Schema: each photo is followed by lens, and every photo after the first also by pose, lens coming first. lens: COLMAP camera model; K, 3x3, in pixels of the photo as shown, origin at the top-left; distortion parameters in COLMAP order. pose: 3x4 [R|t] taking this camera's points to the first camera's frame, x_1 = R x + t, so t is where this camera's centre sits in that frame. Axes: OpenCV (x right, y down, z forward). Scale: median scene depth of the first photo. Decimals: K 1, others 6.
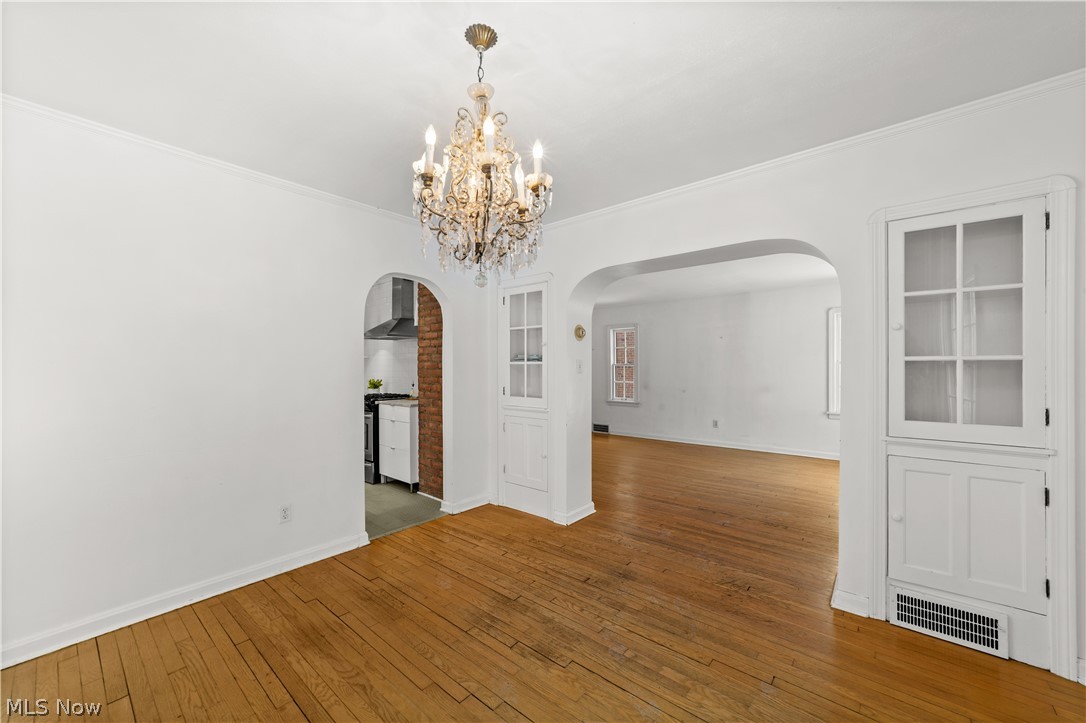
lens RADIAL K [[417.0, 0, 541.1], [0, 417.0, 365.7], [0, 0, 1]] dist [-0.002775, 0.000505]
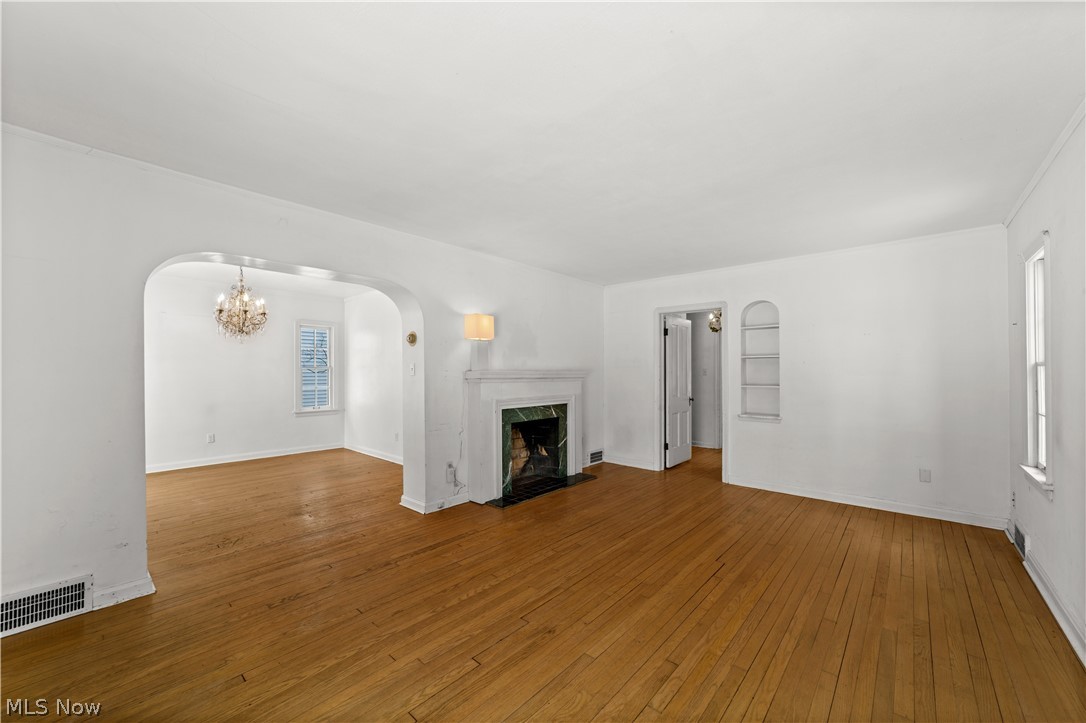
lens RADIAL K [[417.0, 0, 541.4], [0, 417.0, 366.8], [0, 0, 1]] dist [-0.002775, 0.000505]
pose [[-0.029329, -0.007542, -0.999541, 1.275076], [0.001784, 0.999970, -0.007597, 0.005198], [0.999568, -0.002006, -0.029314, 1.486036]]
